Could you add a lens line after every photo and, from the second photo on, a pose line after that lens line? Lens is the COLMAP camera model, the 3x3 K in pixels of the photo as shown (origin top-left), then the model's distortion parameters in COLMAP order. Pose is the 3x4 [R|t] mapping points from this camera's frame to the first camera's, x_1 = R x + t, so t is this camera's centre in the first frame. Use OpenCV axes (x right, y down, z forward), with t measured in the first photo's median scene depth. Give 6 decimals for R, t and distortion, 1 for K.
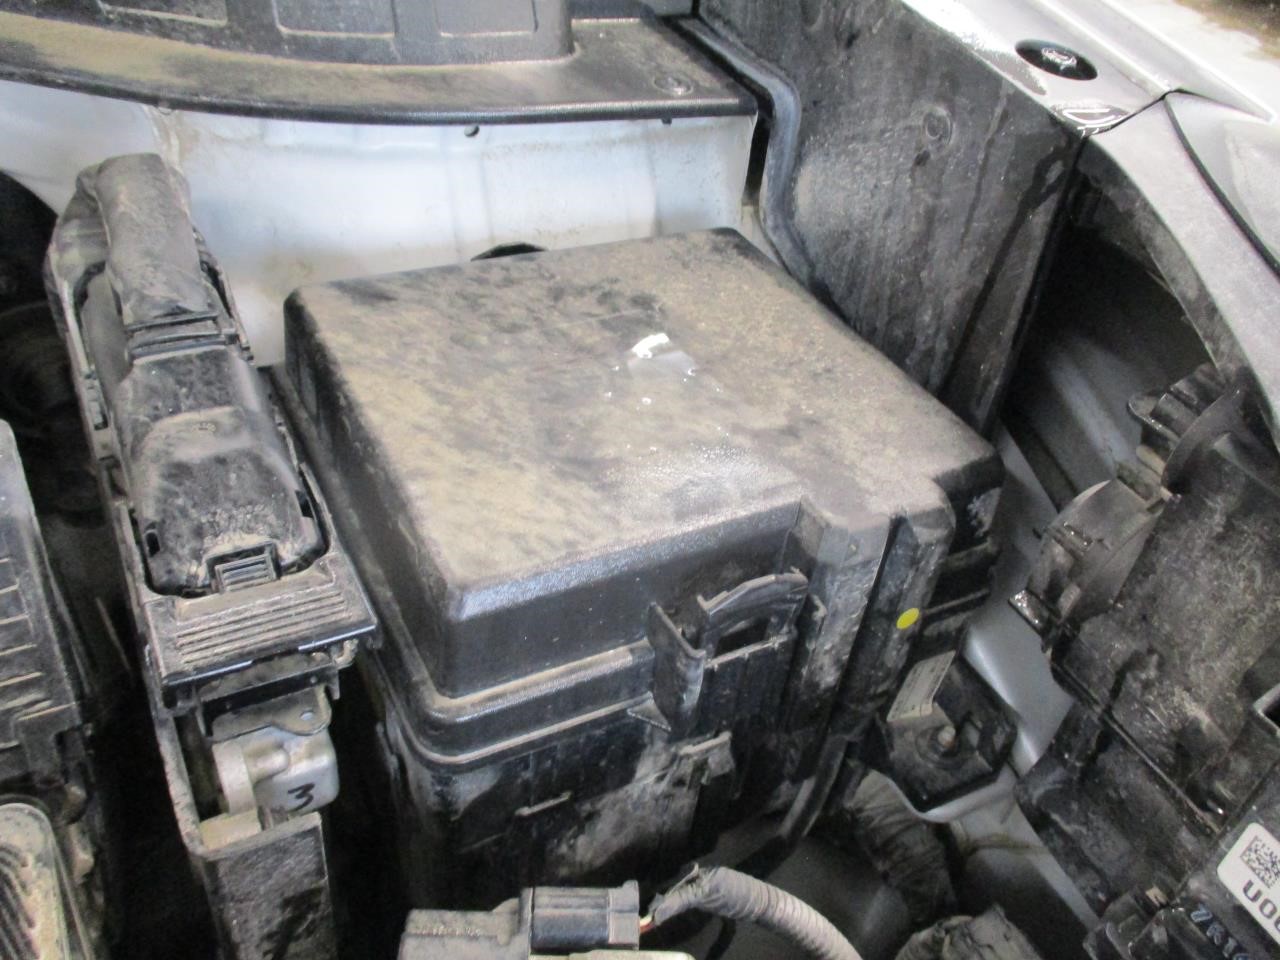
lens RADIAL K [[1049.5, 0, 640.0], [0, 1049.5, 480.0], [0, 0, 1]] dist [-0.058779, -0.003437]
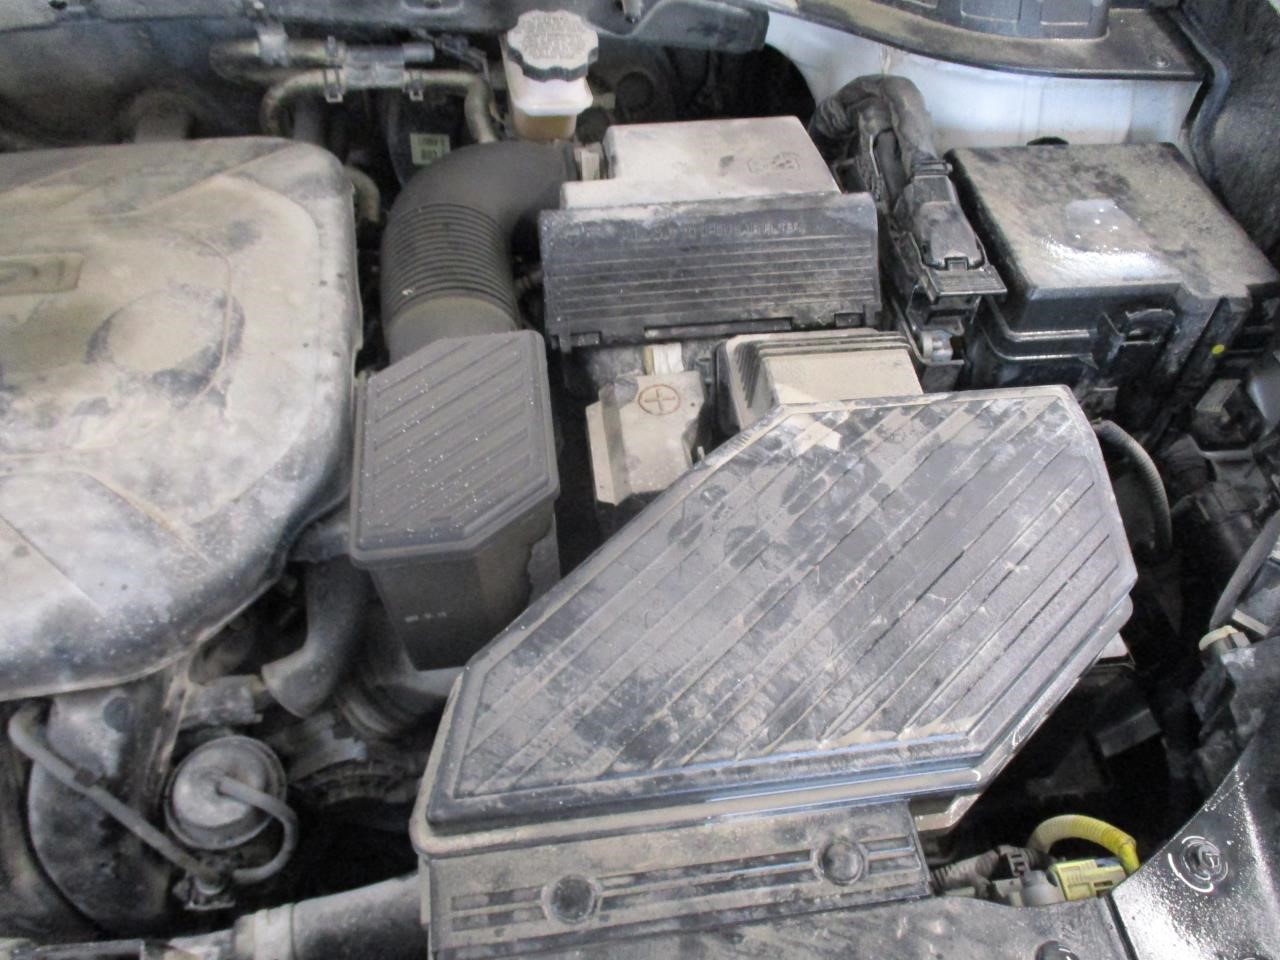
lens RADIAL K [[1054.3, 0, 658.3], [0, 1054.3, 450.8], [0, 0, 1]] dist [-0.028735, -0.003448]
pose [[0.941803, 0.214581, -0.258769, -0.195464], [-0.175464, 0.970379, 0.166065, 0.154377], [0.286738, -0.110995, 0.951557, -1.202785]]
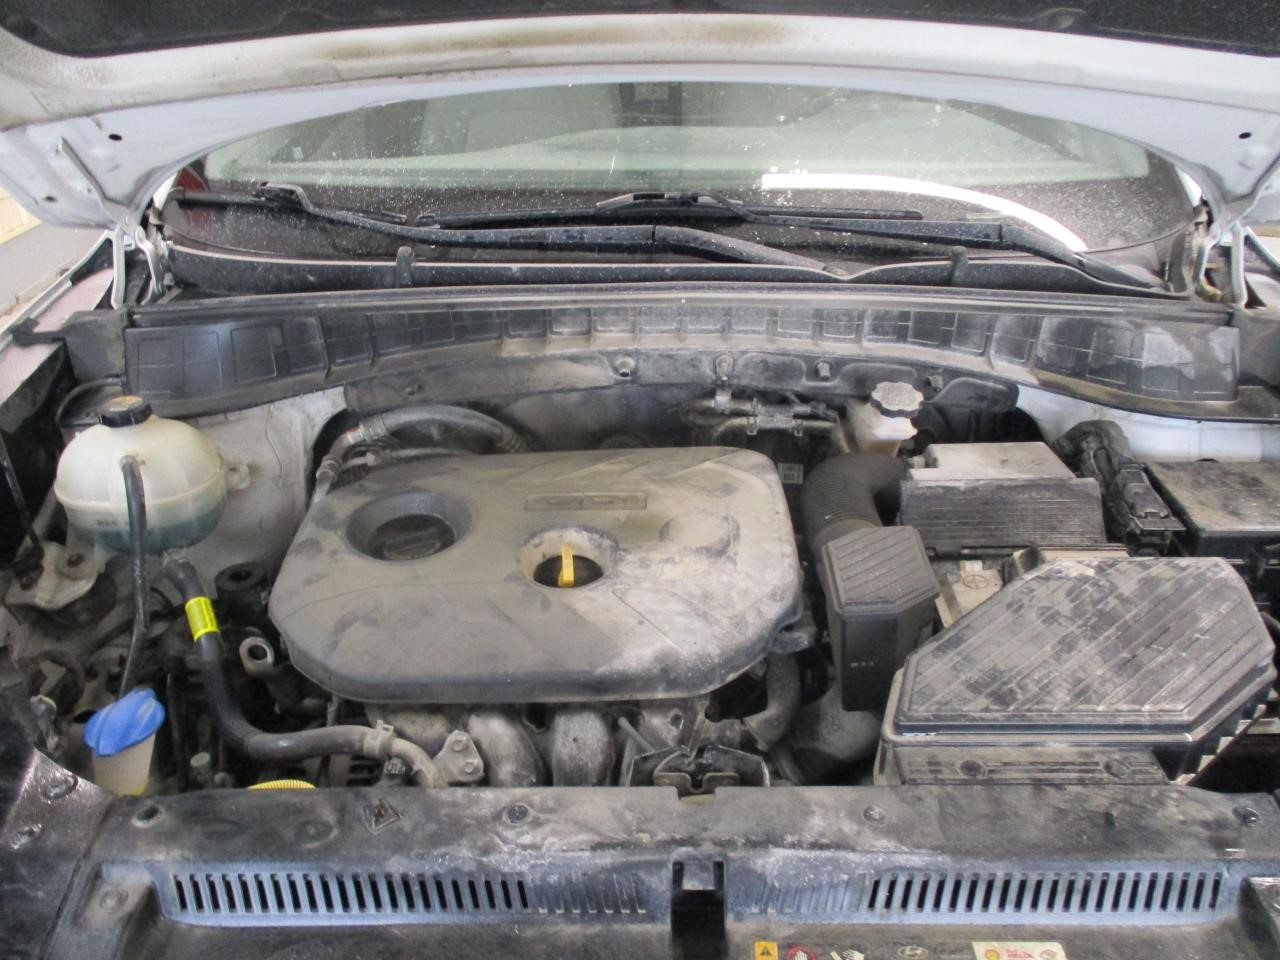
lens RADIAL K [[1054.3, 0, 658.3], [0, 1054.3, 450.8], [0, 0, 1]] dist [-0.028735, -0.003448]
pose [[0.872148, 0.111533, -0.476359, -0.077709], [-0.225935, 0.955443, -0.189953, 0.752106], [0.433948, 0.273293, 0.858487, -2.516863]]
